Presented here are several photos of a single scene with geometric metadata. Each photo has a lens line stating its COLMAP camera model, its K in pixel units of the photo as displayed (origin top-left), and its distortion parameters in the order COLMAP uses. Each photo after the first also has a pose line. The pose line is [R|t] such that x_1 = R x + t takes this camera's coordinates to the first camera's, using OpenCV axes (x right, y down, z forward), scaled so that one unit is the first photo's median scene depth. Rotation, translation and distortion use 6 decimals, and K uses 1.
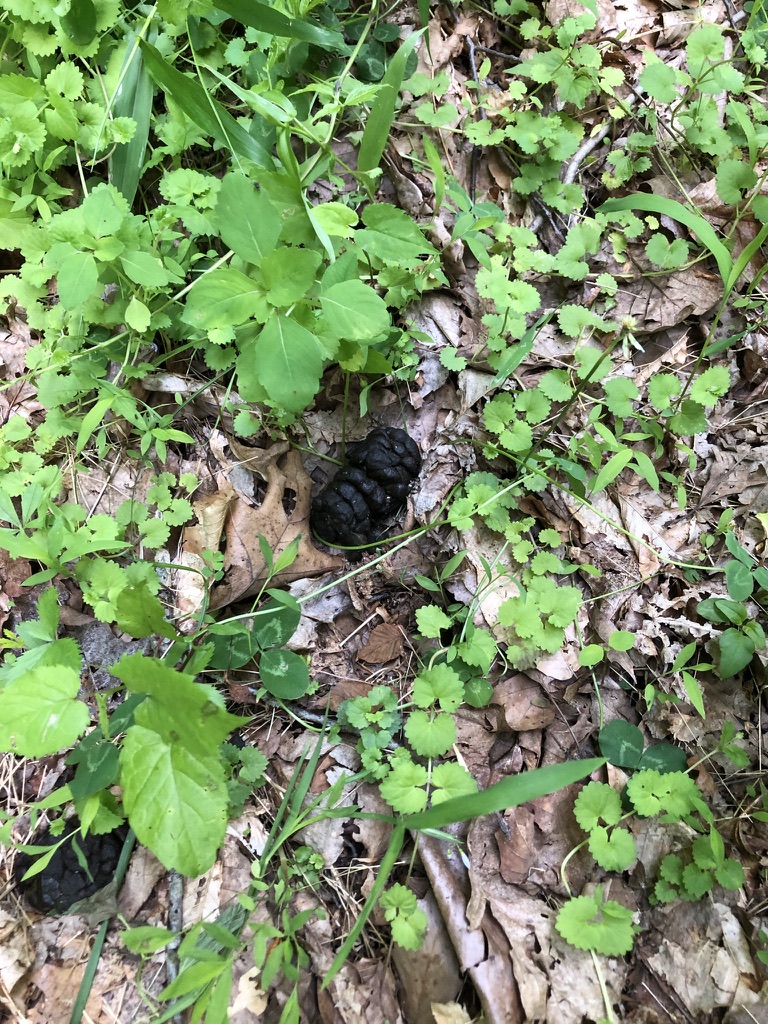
lens RADIAL K [[837.4, 0, 385.8], [0, 837.4, 512.1], [0, 0, 1]] dist [0.023621, -0.002225]
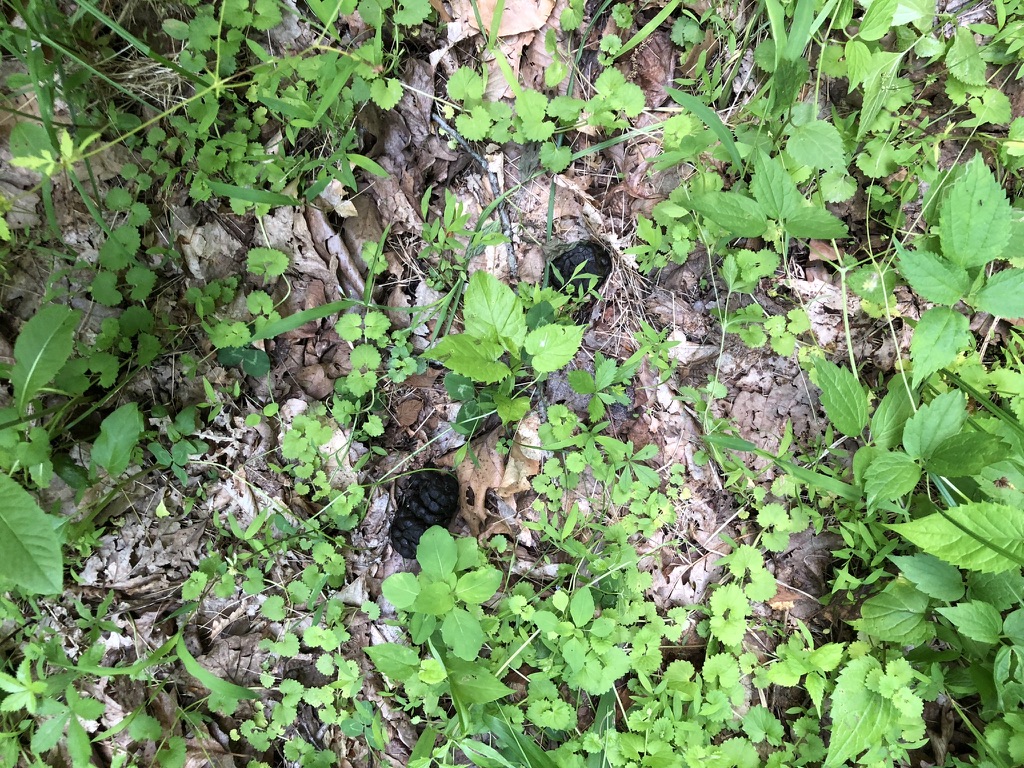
lens RADIAL K [[837.4, 0, 513.2], [0, 837.4, 384.6], [0, 0, 1]] dist [0.023621, -0.002225]
pose [[-0.996537, 0.079358, 0.024833, -0.251823], [-0.069553, -0.959179, 0.274113, -0.244505], [0.045573, 0.271436, 0.961377, -0.531757]]
